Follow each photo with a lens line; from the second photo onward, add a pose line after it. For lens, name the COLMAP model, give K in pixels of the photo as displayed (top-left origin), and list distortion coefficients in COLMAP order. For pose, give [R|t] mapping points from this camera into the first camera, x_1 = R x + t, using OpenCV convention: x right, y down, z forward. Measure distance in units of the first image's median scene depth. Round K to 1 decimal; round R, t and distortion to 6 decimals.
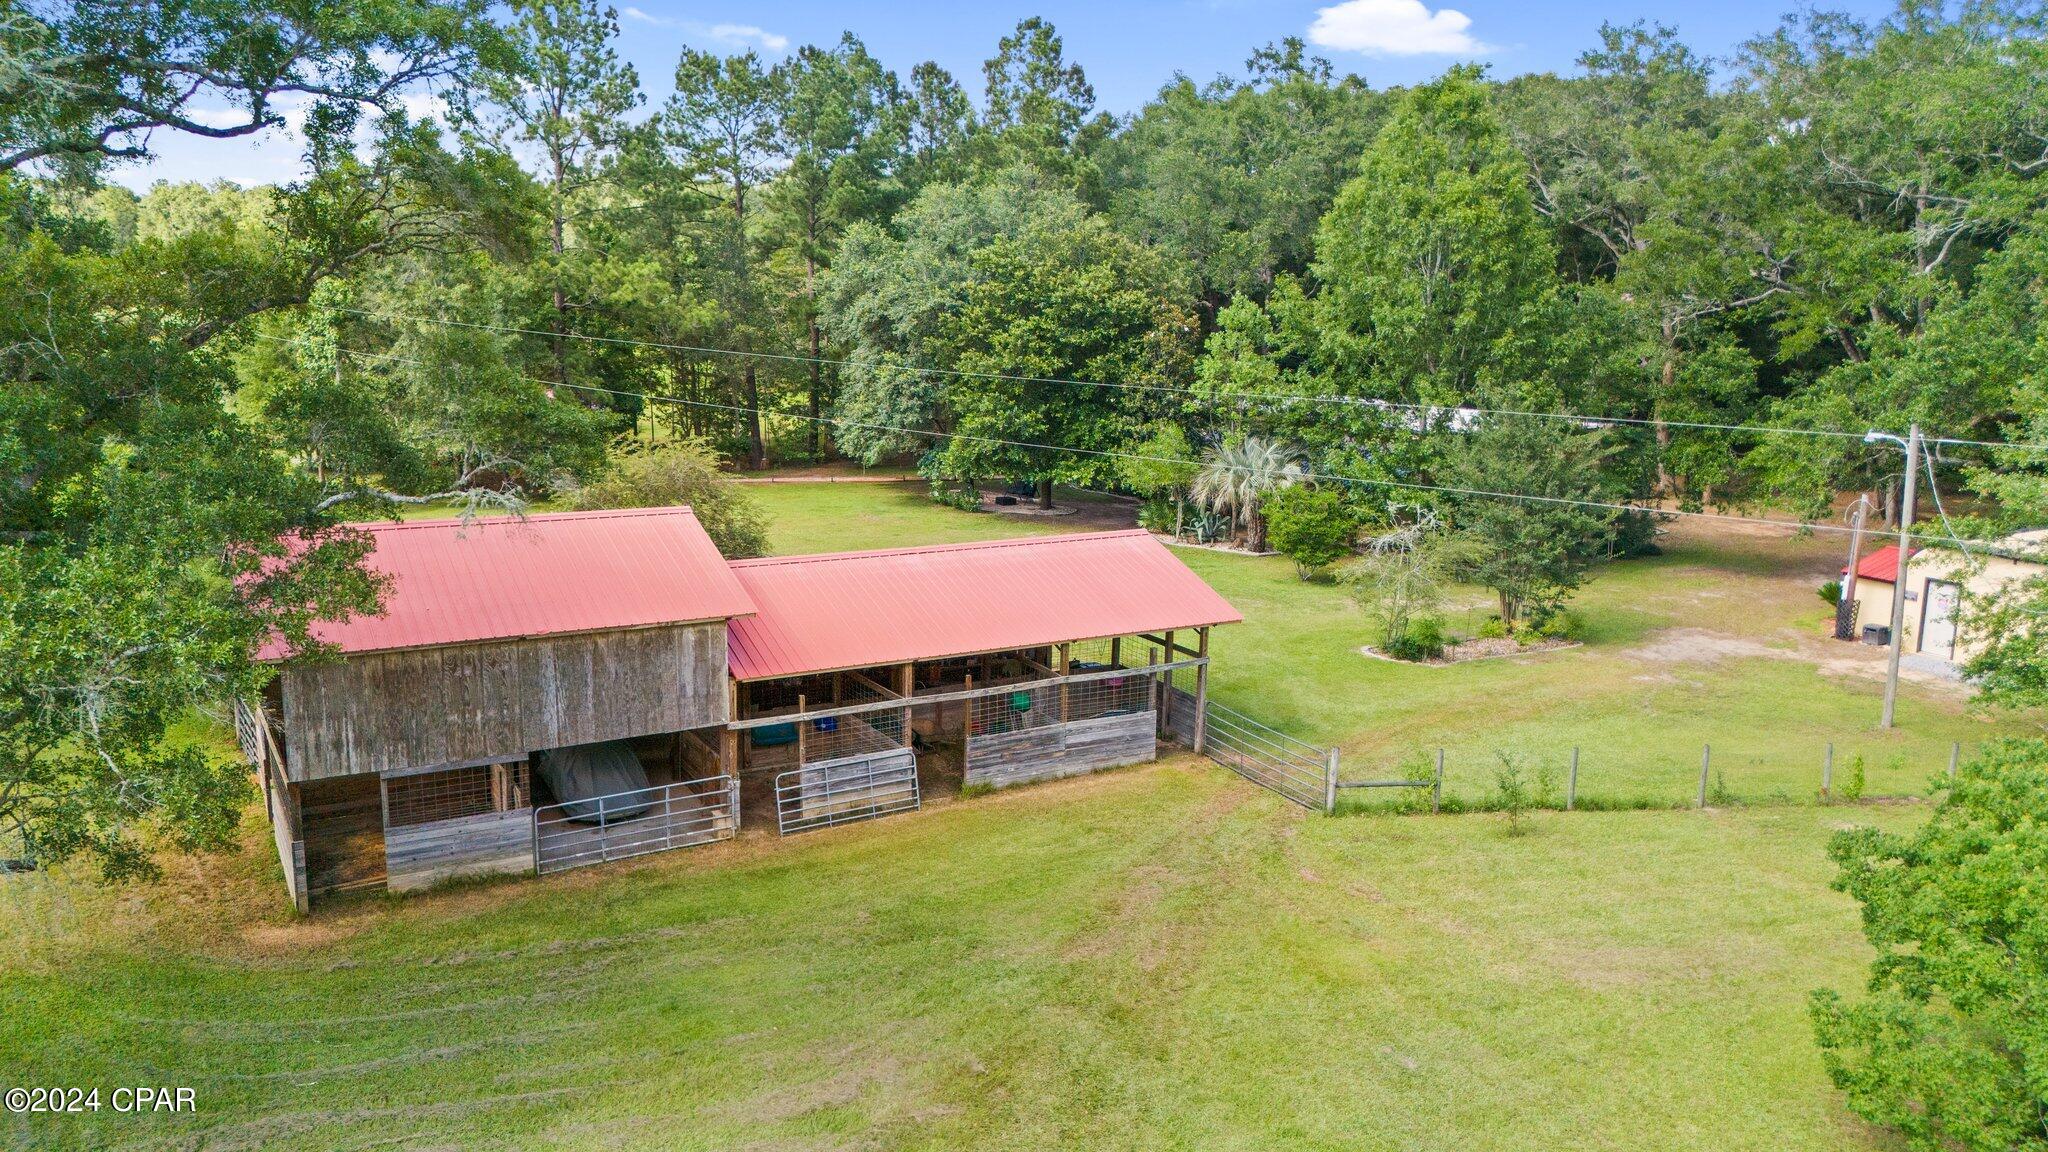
lens RADIAL K [[1369.4, 0, 1024.0], [0, 1369.4, 576.0], [0, 0, 1]] dist [0.021941, -0.002779]
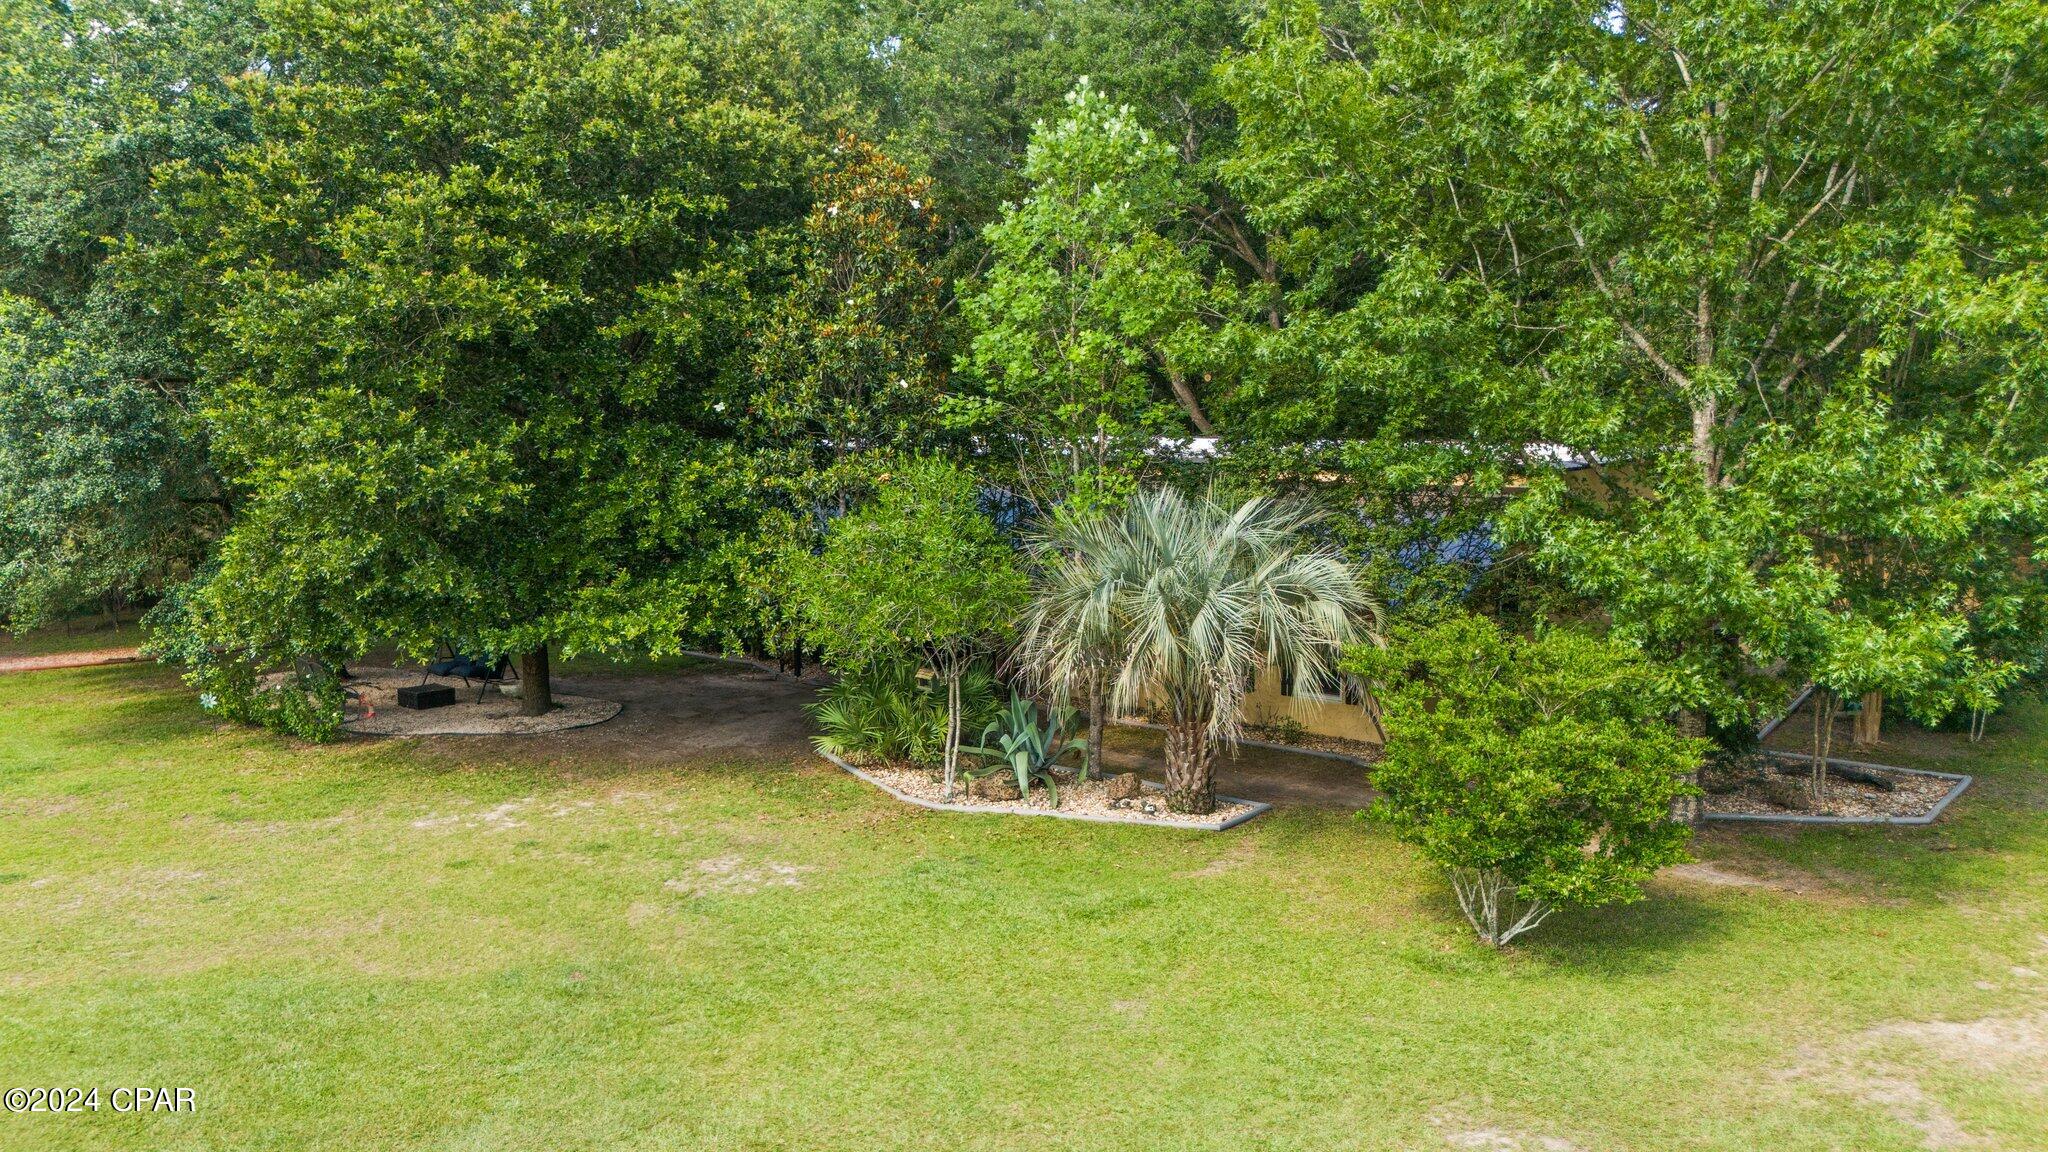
lens RADIAL K [[1369.4, 0, 1024.0], [0, 1369.4, 576.0], [0, 0, 1]] dist [0.021941, -0.002779]
pose [[0.930142, -0.064423, 0.361505, 0.006612], [0.092748, 0.993786, -0.061539, -0.056142], [-0.355295, 0.090769, 0.930337, 0.650591]]
